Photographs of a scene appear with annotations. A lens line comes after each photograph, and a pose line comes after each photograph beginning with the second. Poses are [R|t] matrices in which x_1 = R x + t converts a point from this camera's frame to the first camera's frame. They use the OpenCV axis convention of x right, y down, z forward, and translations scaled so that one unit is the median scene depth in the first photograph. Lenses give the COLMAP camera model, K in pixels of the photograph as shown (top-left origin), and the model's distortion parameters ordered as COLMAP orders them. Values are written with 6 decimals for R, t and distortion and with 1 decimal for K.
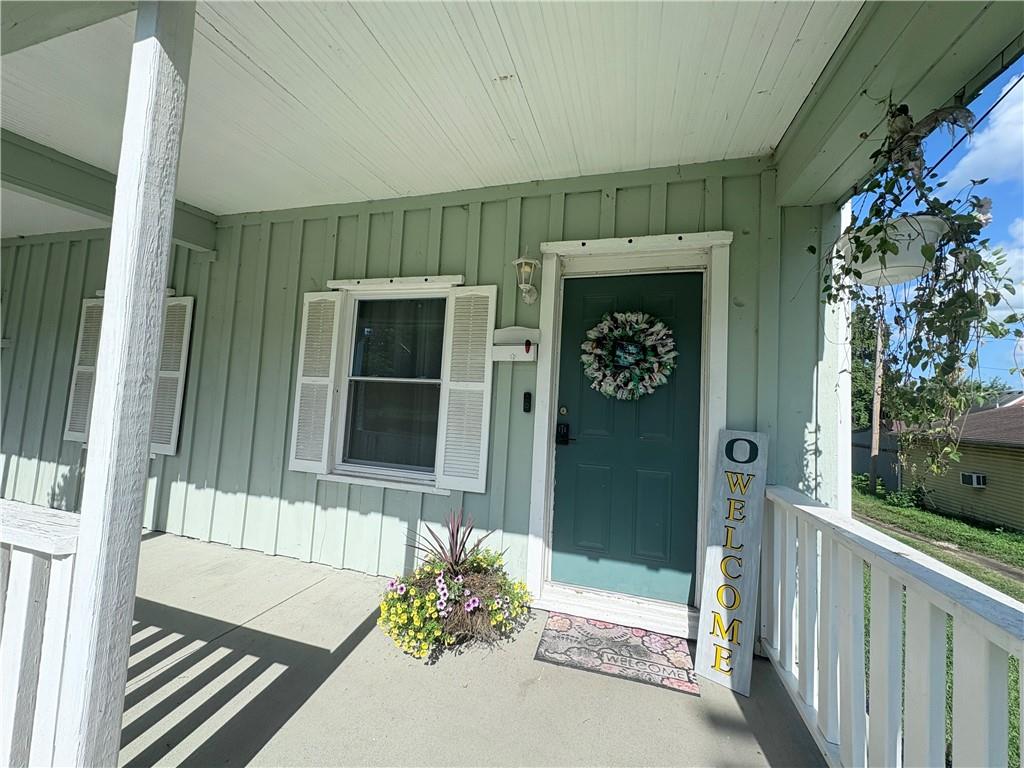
lens RADIAL K [[407.6, 0, 513.1], [0, 407.6, 382.8], [0, 0, 1]] dist [0.001270, 0.000476]
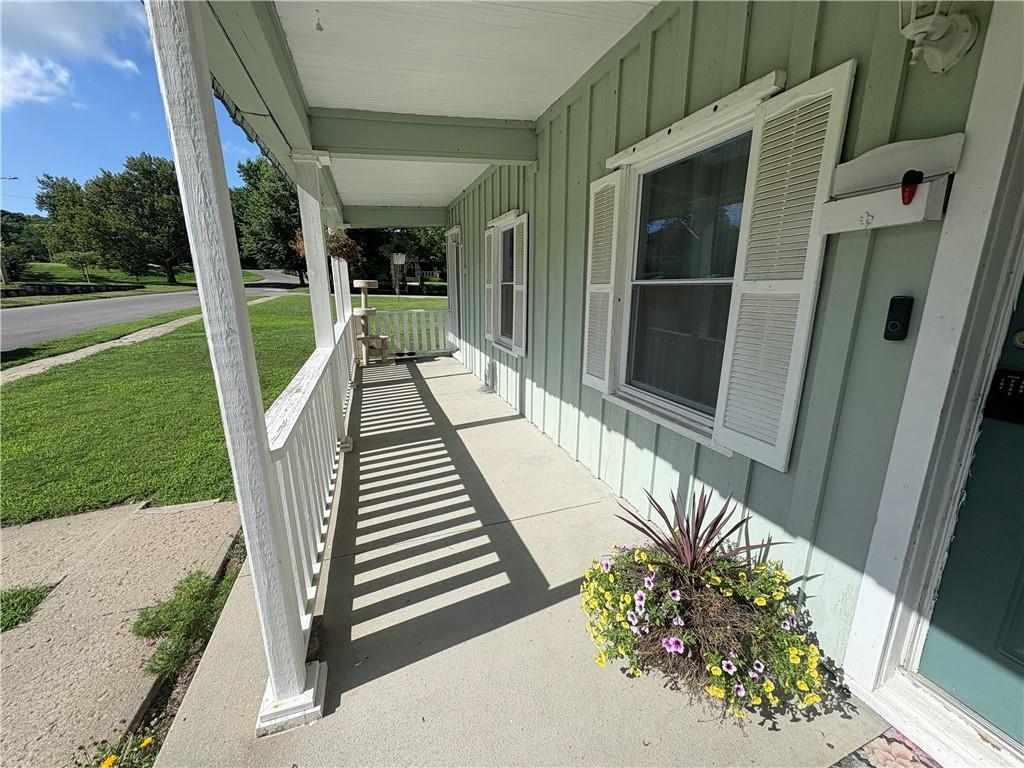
lens RADIAL K [[407.6, 0, 513.1], [0, 407.6, 382.8], [0, 0, 1]] dist [0.001270, 0.000476]
pose [[0.583139, 0.130381, -0.801841, 0.145559], [0.084847, 0.971864, 0.219732, -0.017890], [0.807929, -0.196168, 0.555670, 0.347997]]
